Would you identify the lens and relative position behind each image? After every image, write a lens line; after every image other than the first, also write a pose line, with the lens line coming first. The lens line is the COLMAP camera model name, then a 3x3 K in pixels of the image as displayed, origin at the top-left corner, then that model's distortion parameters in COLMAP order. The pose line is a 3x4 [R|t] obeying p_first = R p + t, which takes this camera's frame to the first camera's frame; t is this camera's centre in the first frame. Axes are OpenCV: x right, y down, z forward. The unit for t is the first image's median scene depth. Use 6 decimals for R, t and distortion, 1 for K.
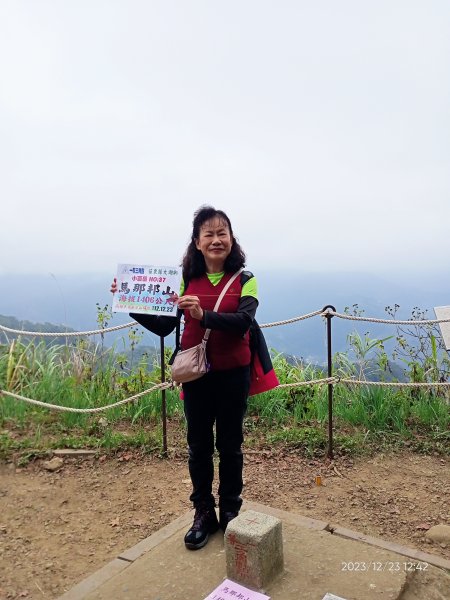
lens RADIAL K [[490.9, 0, 229.7], [0, 490.9, 303.6], [0, 0, 1]] dist [0.031386, -0.039927]
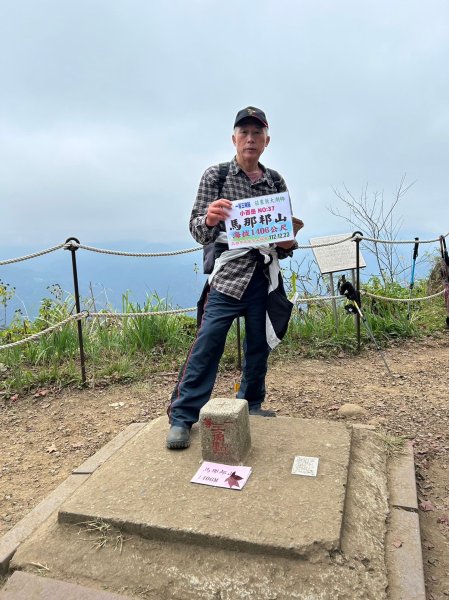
lens RADIAL K [[450.0, 0, 227.5], [0, 450.0, 294.6], [0, 0, 1]] dist [0.045081, -0.053747]
pose [[0.947234, -0.057504, 0.315342, -0.136401], [0.042261, 0.997593, 0.054972, 0.087559], [-0.317744, -0.038744, 0.947385, 0.050794]]
